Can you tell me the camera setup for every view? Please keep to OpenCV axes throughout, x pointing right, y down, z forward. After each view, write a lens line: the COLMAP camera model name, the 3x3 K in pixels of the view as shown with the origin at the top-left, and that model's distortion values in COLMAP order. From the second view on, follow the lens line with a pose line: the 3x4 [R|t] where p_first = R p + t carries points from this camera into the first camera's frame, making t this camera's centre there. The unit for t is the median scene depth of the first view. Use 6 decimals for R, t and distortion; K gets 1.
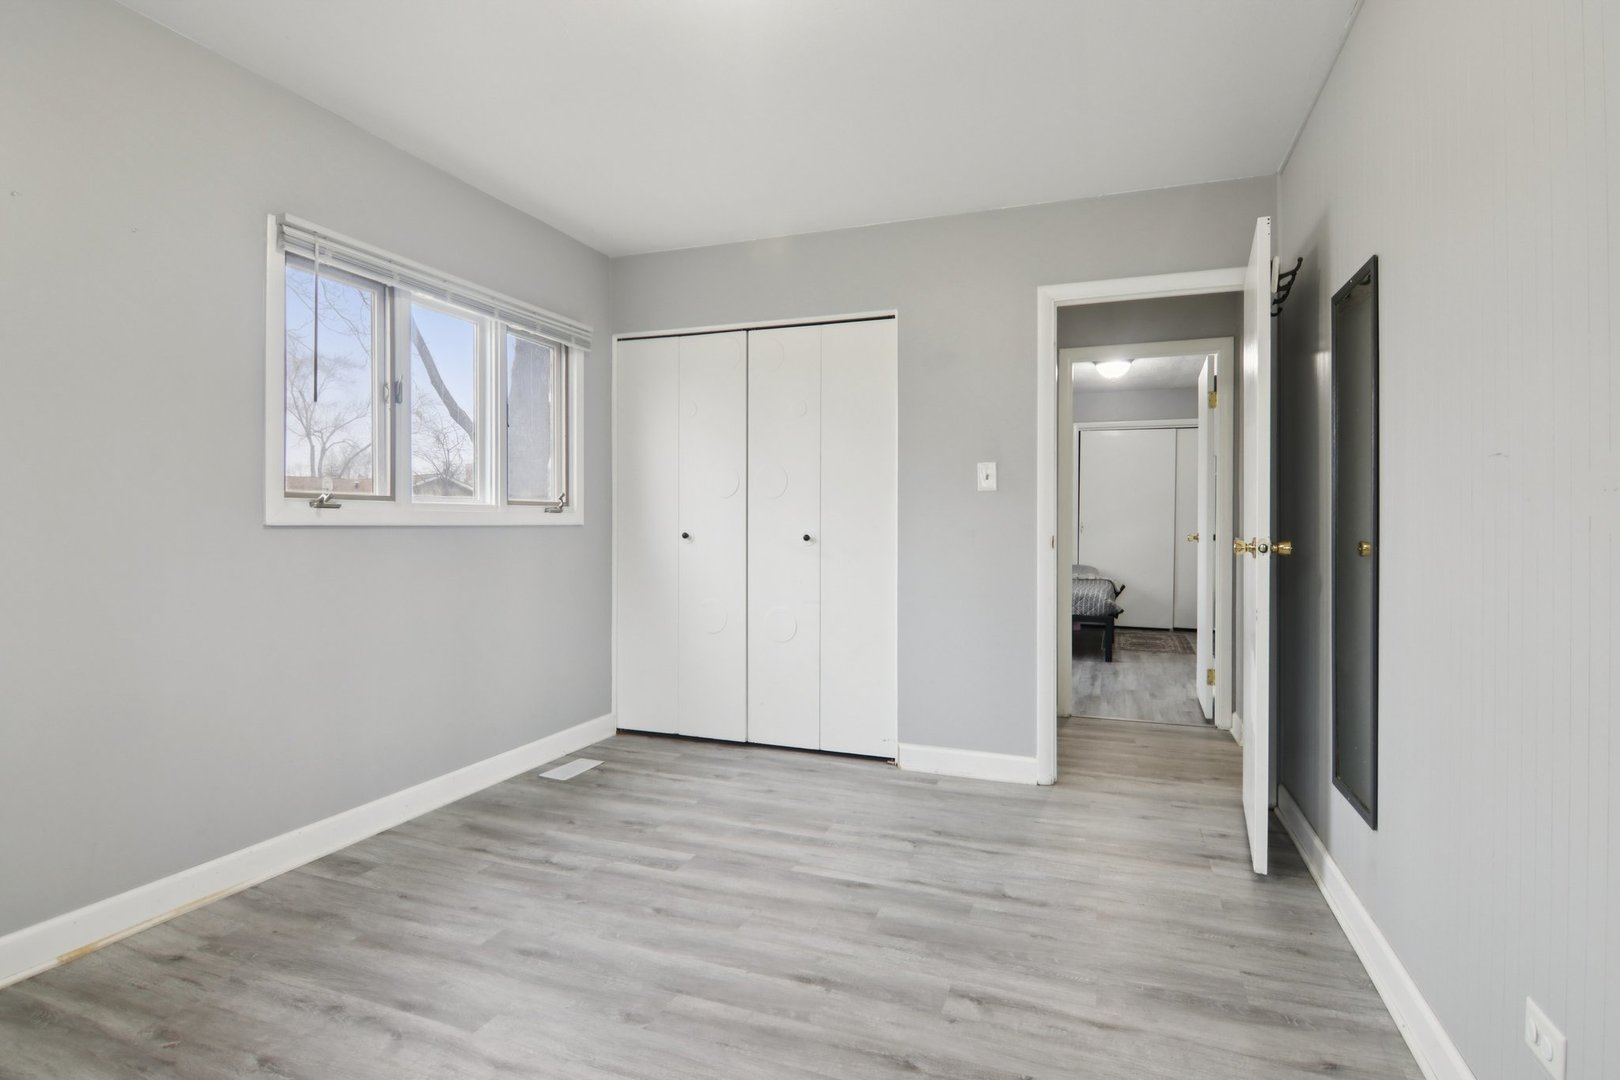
lens RADIAL K [[841.1, 0, 801.8], [0, 841.1, 532.2], [0, 0, 1]] dist [-0.002529, -0.001418]
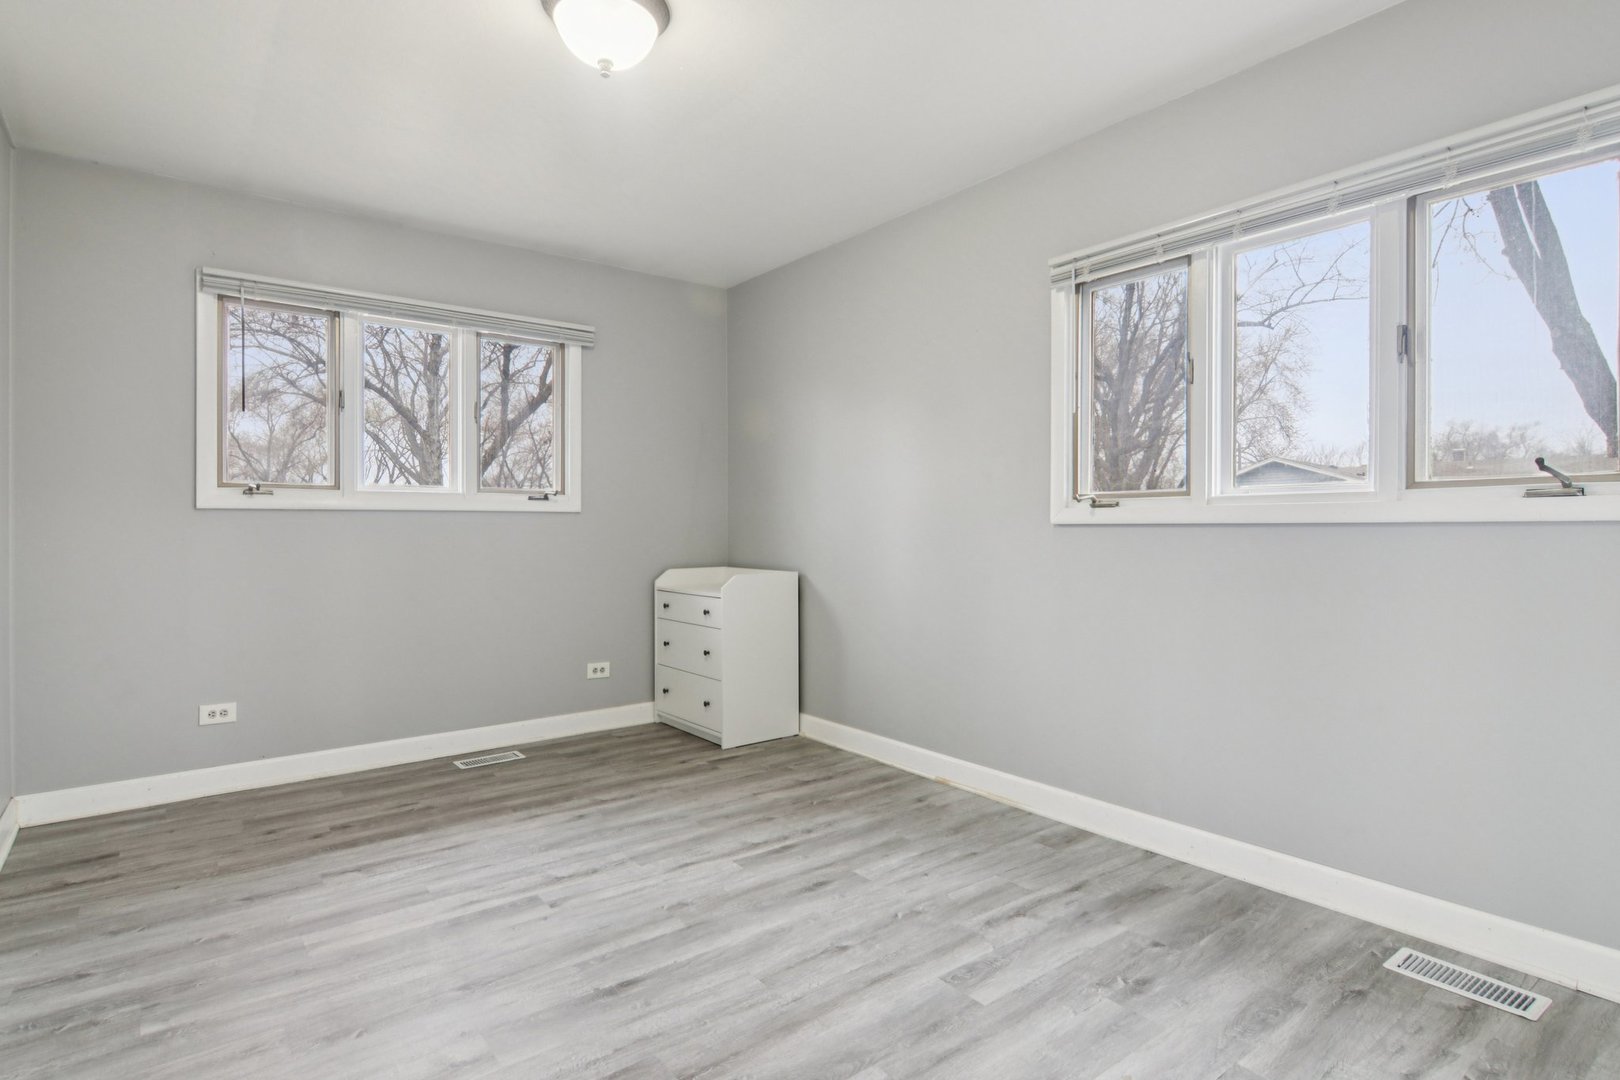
lens RADIAL K [[841.1, 0, 799.3], [0, 841.1, 533.8], [0, 0, 1]] dist [-0.002529, -0.001418]
pose [[-0.537503, 0.003534, -0.843254, 0.570982], [-0.008027, 0.999924, 0.009307, -0.002640], [0.843223, 0.011771, -0.537434, 1.340074]]
